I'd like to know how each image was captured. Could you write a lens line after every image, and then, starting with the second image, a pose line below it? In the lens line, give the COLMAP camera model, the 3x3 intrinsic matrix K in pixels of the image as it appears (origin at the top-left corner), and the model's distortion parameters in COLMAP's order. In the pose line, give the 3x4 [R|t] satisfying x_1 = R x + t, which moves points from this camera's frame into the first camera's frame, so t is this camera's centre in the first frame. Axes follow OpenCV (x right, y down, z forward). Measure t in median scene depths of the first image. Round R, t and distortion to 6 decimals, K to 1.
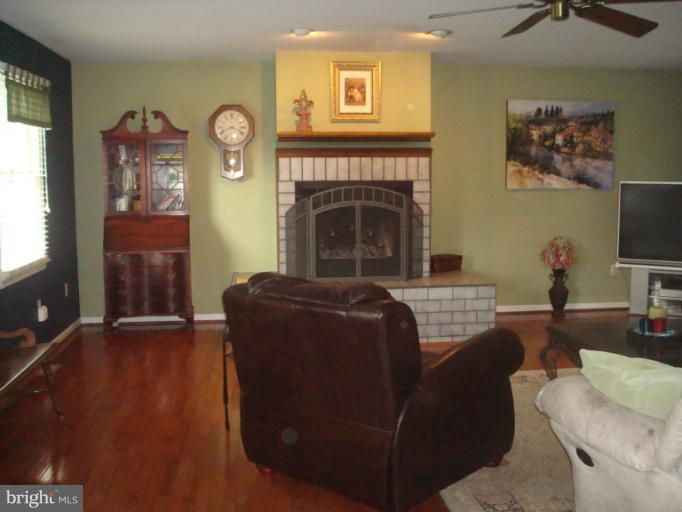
lens RADIAL K [[720.4, 0, 341.0], [0, 720.4, 256.0], [0, 0, 1]] dist [-0.094142, -0.021662]
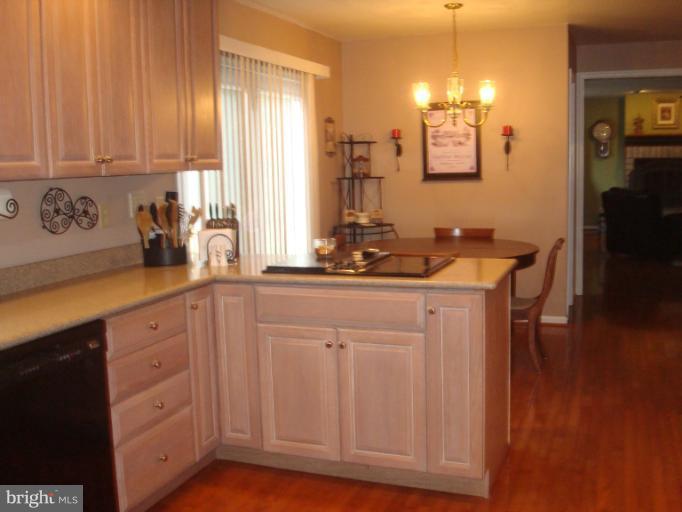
lens RADIAL K [[720.4, 0, 341.0], [0, 720.4, 256.0], [0, 0, 1]] dist [-0.094142, -0.021662]
pose [[0.883503, 0.041825, -0.466554, 0.149708], [-0.028858, 0.998974, 0.034907, 0.128365], [0.467535, -0.017377, 0.883804, -1.176841]]
